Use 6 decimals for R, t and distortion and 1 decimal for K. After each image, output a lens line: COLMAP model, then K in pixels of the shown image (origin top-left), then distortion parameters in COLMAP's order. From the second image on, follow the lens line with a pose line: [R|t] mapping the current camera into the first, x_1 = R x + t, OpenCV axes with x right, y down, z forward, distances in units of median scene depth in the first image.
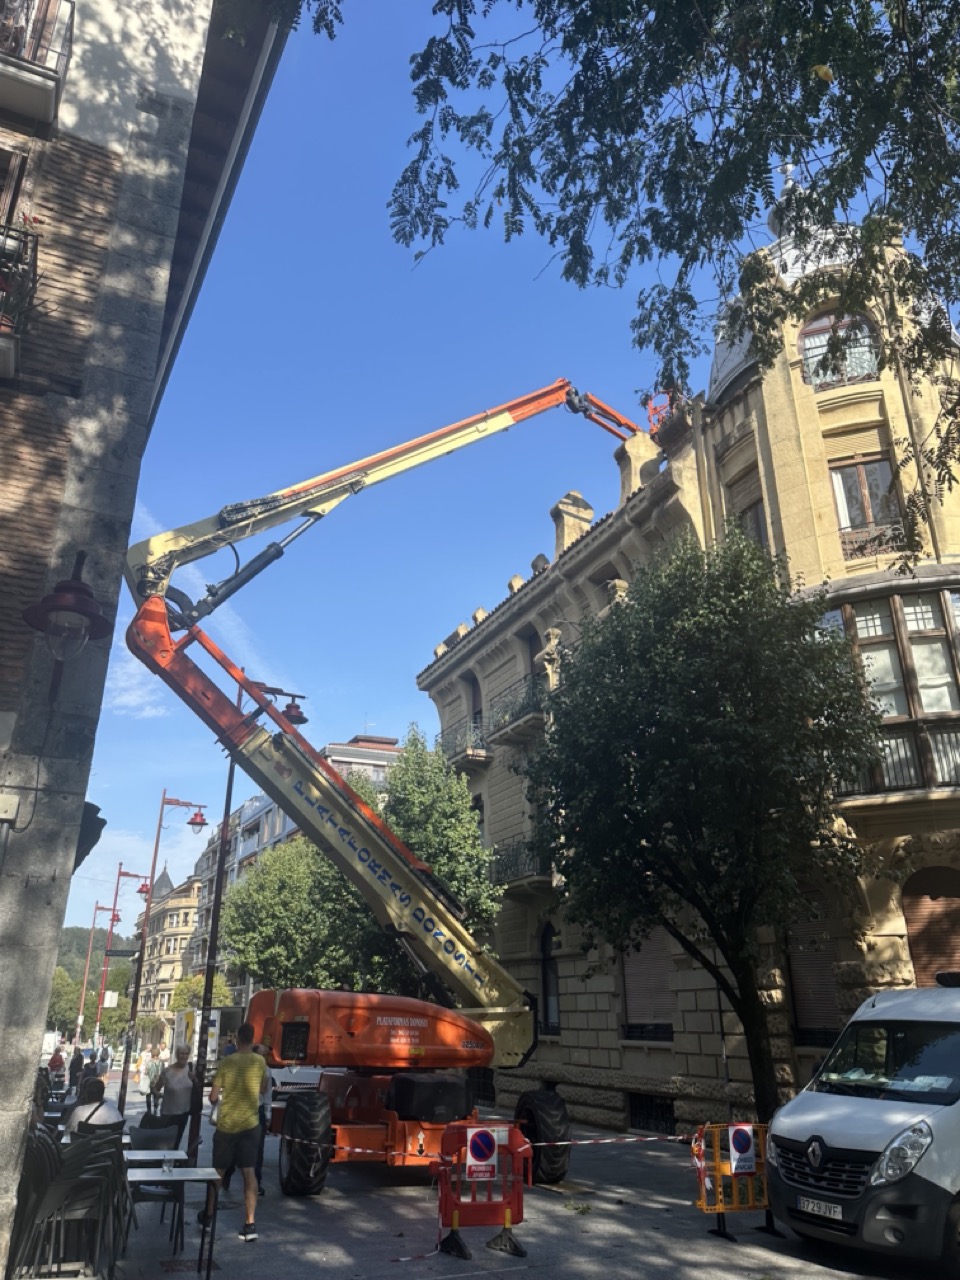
lens RADIAL K [[922.2, 0, 480.0], [0, 922.2, 640.0], [0, 0, 1]] dist [0.113272, -0.191014]
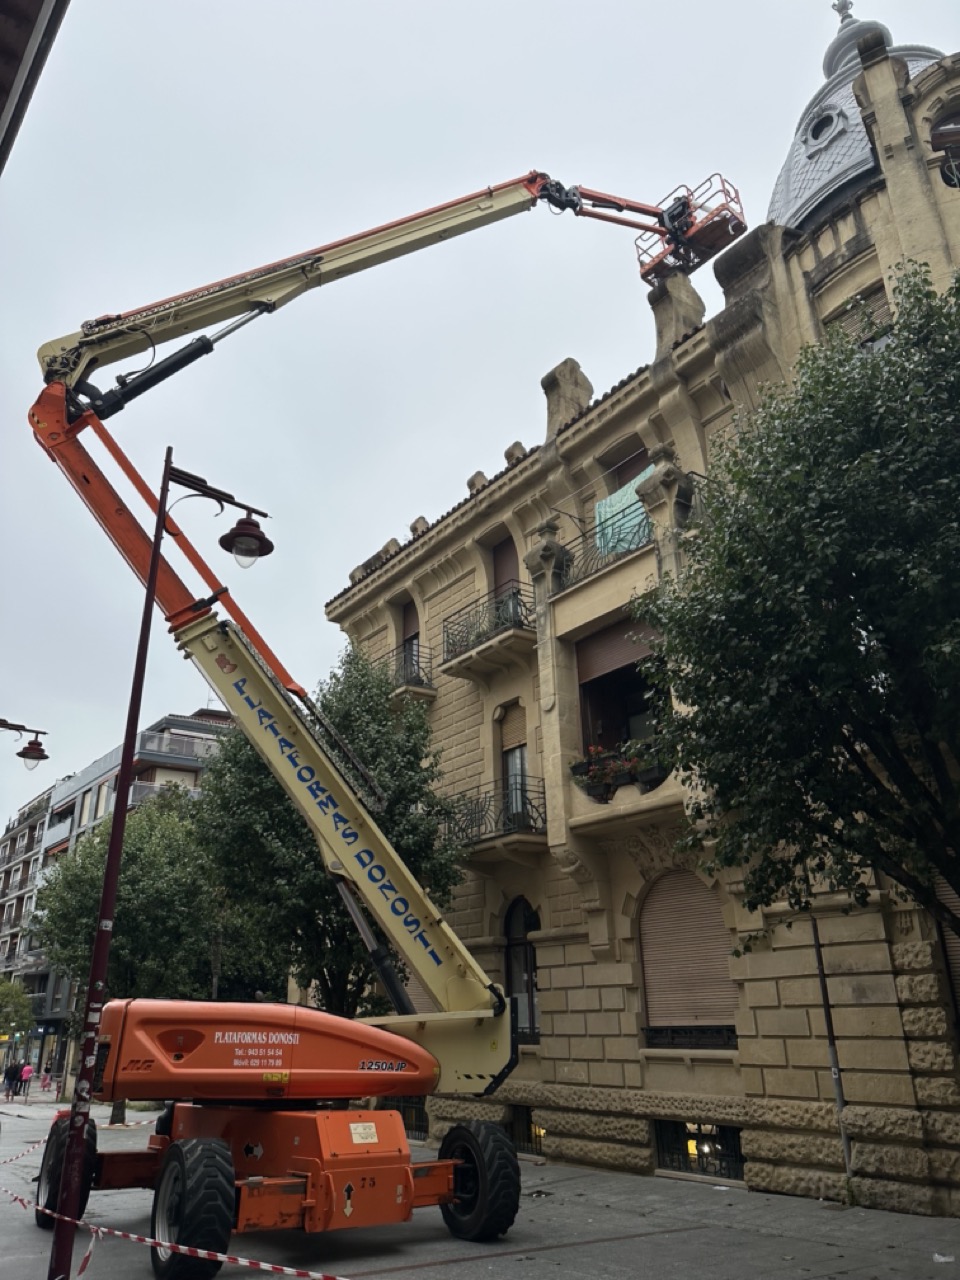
lens RADIAL K [[906.4, 0, 480.0], [0, 906.4, 657.0], [0, 0, 1]] dist [0.117328, -0.173853]
pose [[0.979209, 0.066182, 0.191755, -0.127880], [-0.065919, 0.997795, -0.007756, 0.123083], [-0.191845, -0.005046, 0.981412, 0.289232]]
